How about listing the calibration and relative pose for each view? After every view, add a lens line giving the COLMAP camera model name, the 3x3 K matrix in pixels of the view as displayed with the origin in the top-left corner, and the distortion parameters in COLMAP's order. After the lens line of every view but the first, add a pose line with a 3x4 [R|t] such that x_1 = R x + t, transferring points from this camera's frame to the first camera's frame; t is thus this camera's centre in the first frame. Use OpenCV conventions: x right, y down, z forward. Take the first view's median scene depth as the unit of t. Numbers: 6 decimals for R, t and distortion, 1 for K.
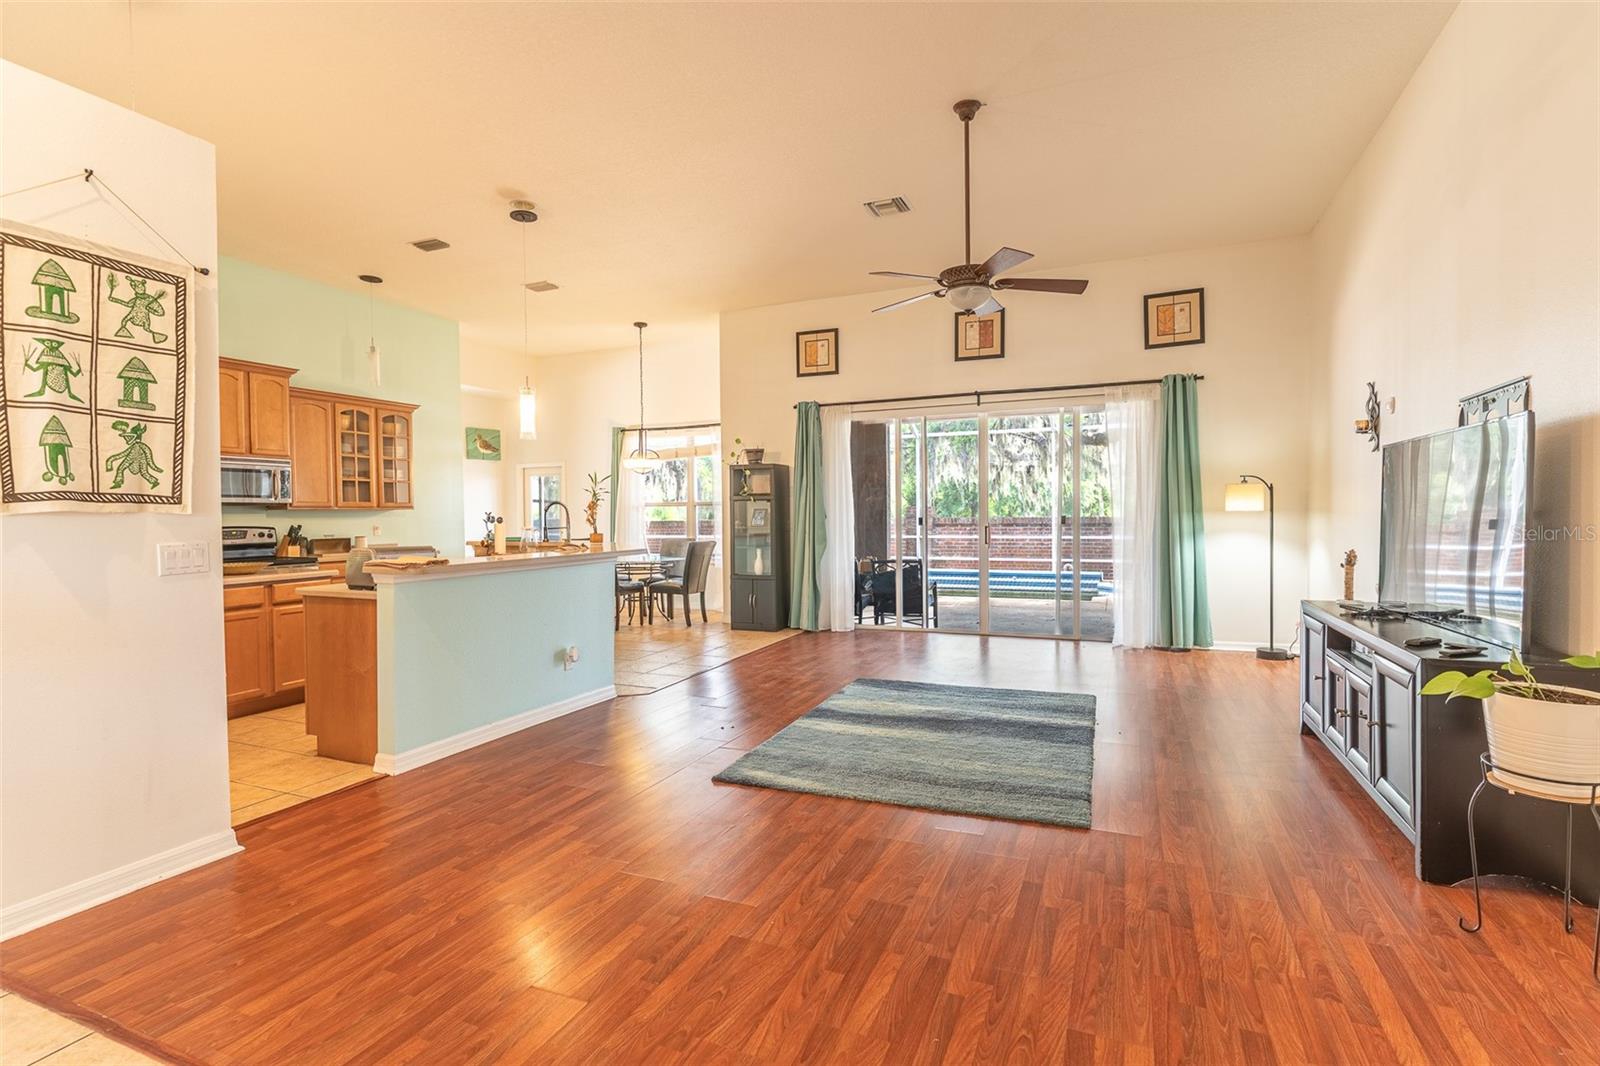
lens RADIAL K [[768.3, 0, 791.9], [0, 768.3, 531.8], [0, 0, 1]] dist [0.003361, 0.000457]
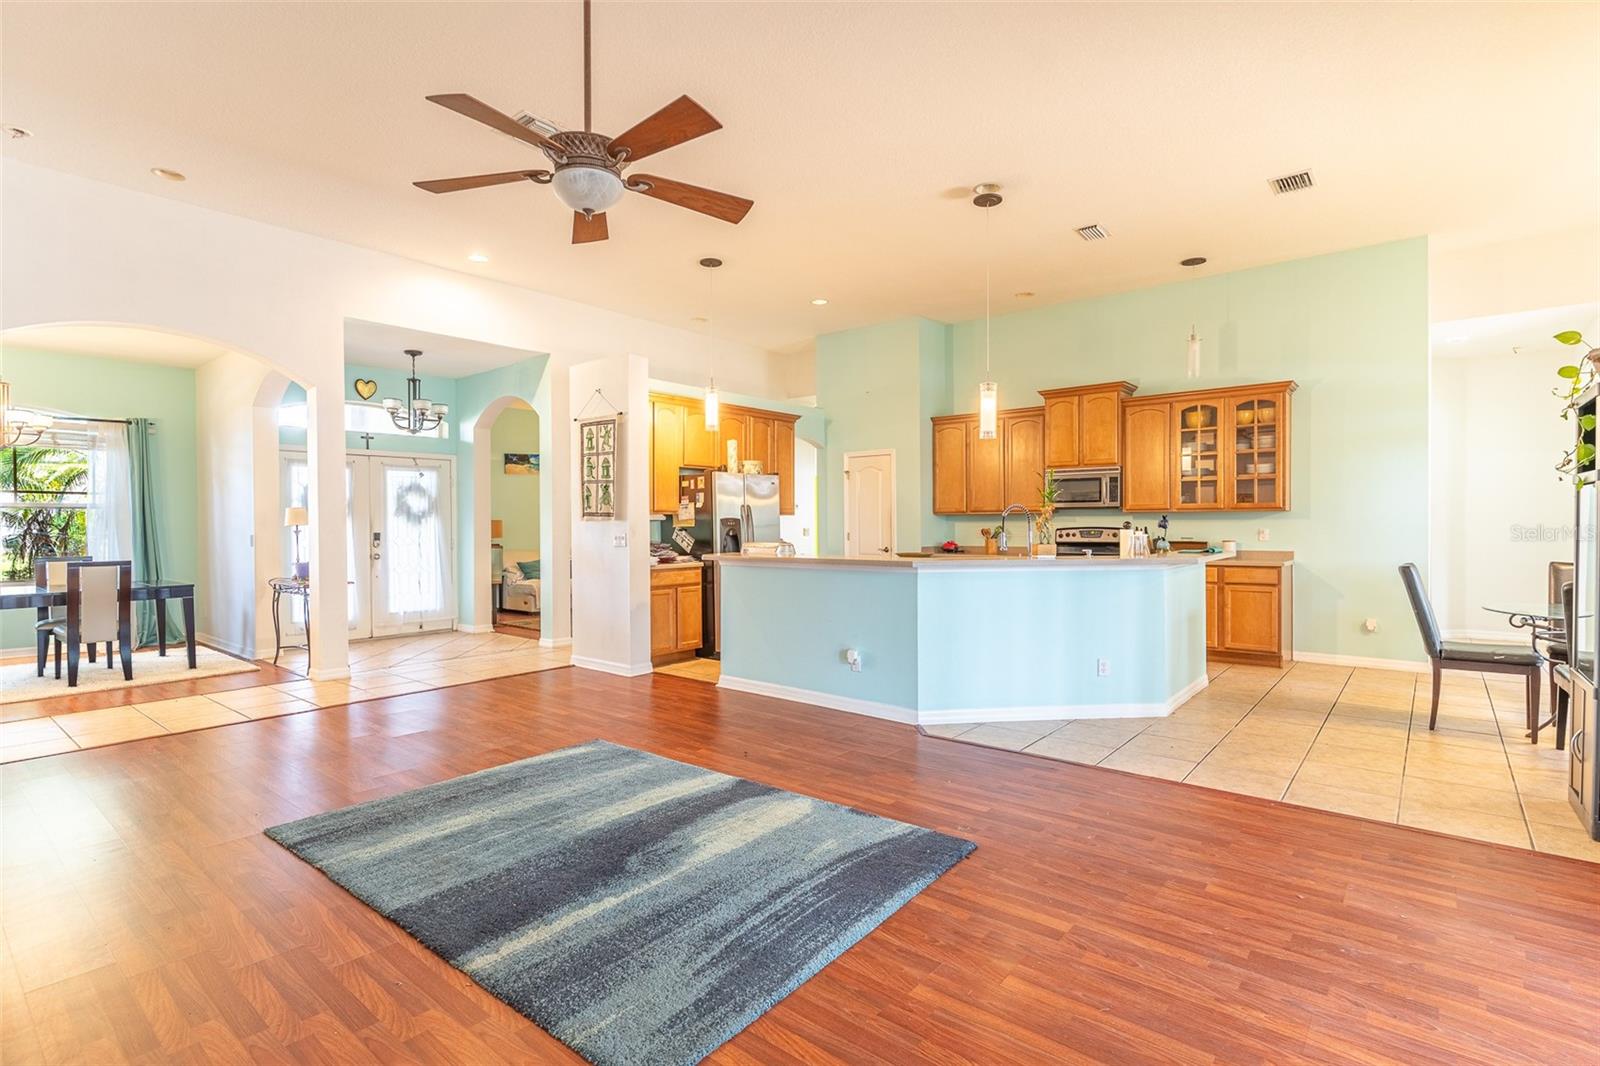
lens RADIAL K [[768.3, 0, 797.6], [0, 768.3, 531.6], [0, 0, 1]] dist [0.003361, 0.000457]
pose [[-0.277077, 0.022797, -0.960577, 0.494233], [-0.014633, 0.999502, 0.027941, -0.024286], [0.960736, 0.021798, -0.276605, 0.832378]]
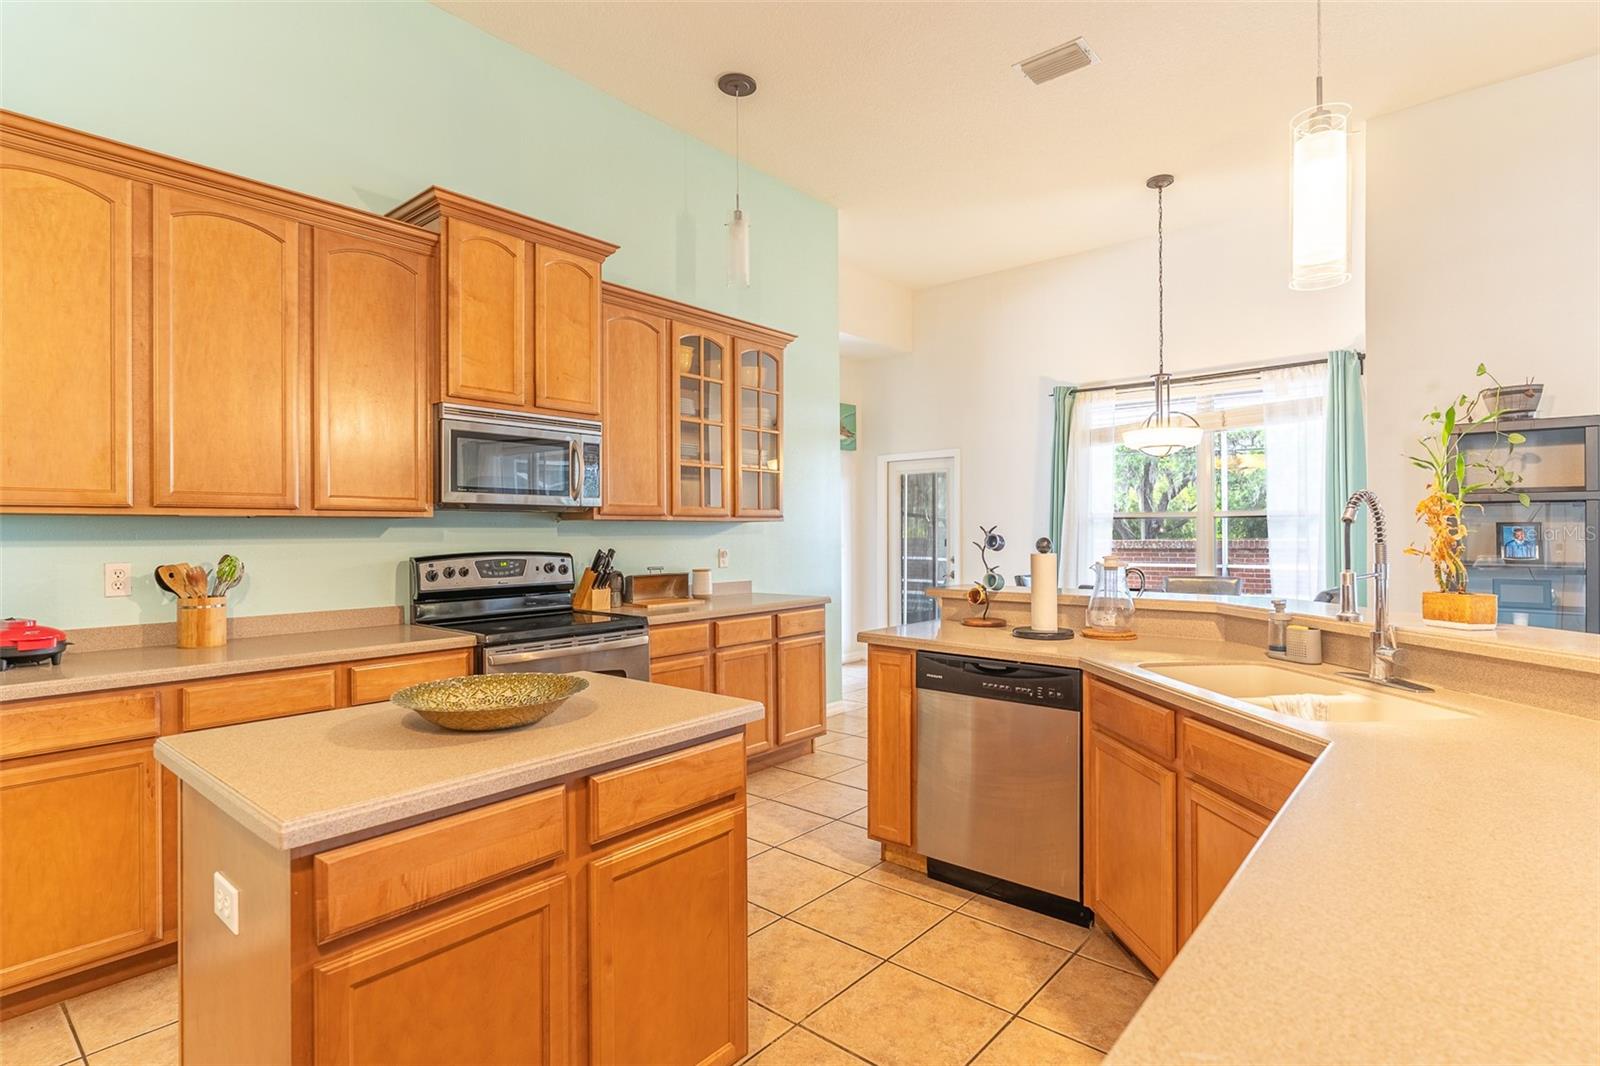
lens RADIAL K [[795.4, 0, 793.5], [0, 795.4, 532.7], [0, 0, 1]] dist [-0.004098, 0.000217]
pose [[0.955885, 0.006295, -0.293674, -0.359385], [-0.012910, 0.999705, -0.020591, -0.010381], [0.293457, 0.023474, 0.955684, 0.513506]]
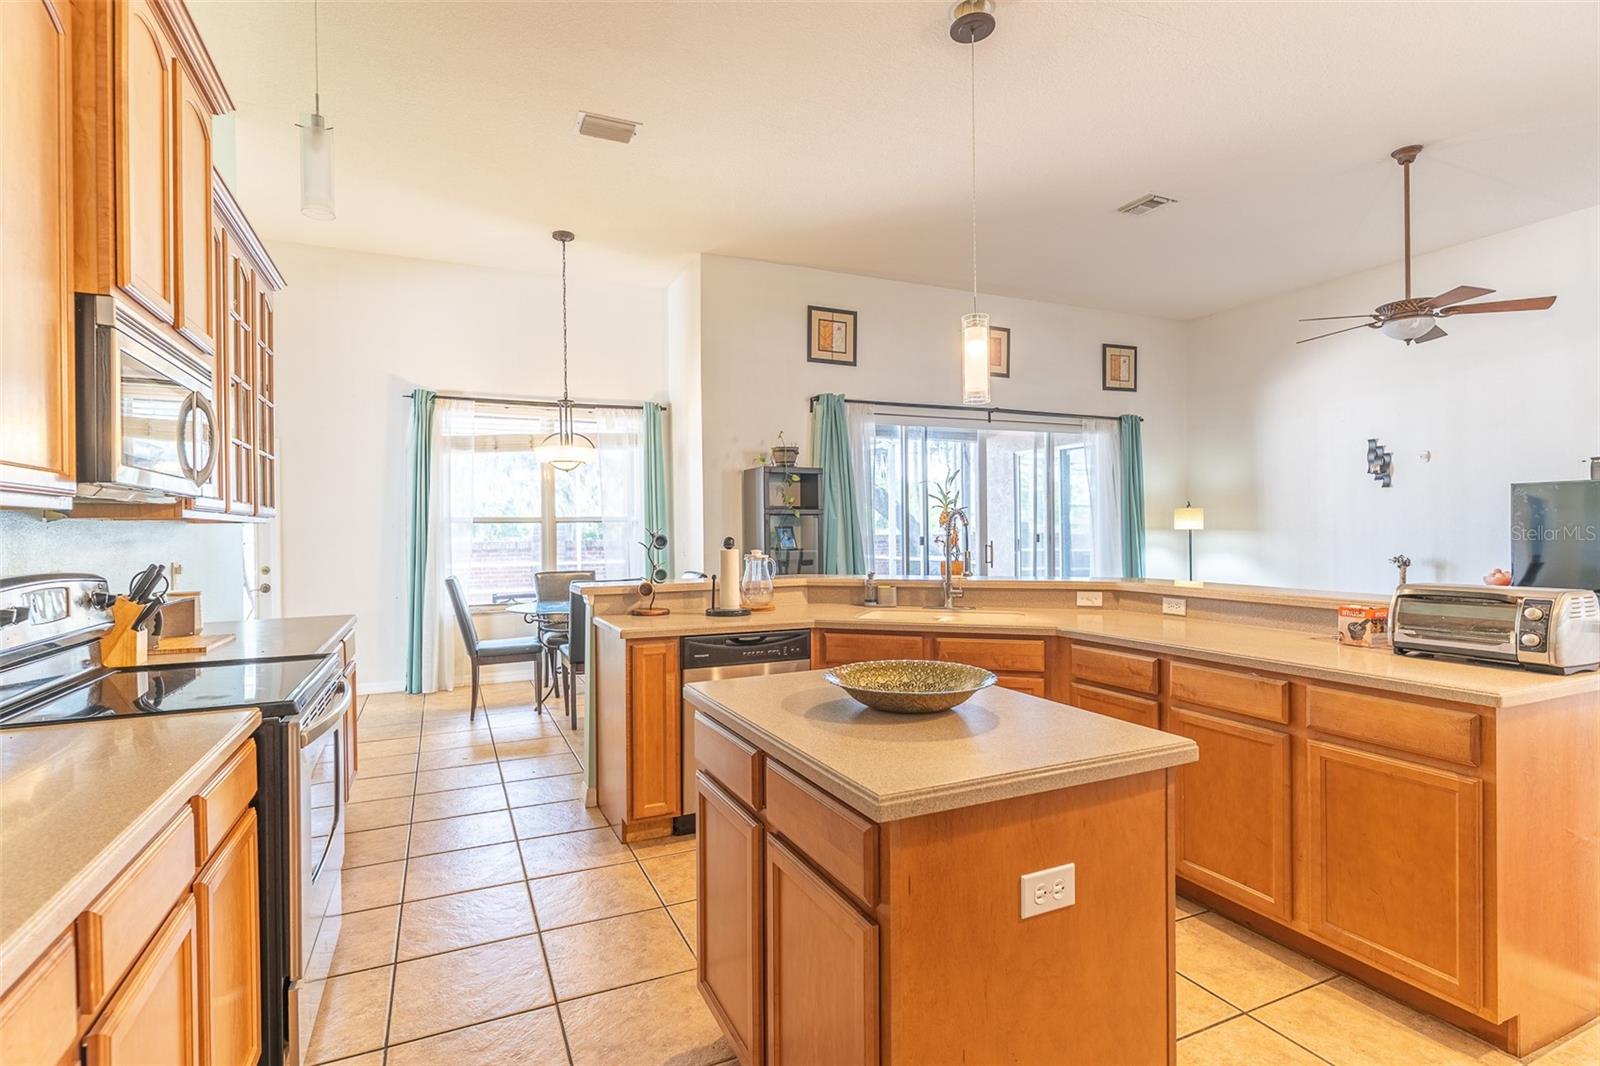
lens RADIAL K [[768.3, 0, 796.8], [0, 768.3, 532.3], [0, 0, 1]] dist [0.003361, 0.000457]
pose [[0.666233, -0.000457, 0.745743, -0.702016], [0.023898, 0.999499, -0.020738, -0.009370], [-0.745360, 0.031639, 0.665911, 0.570772]]
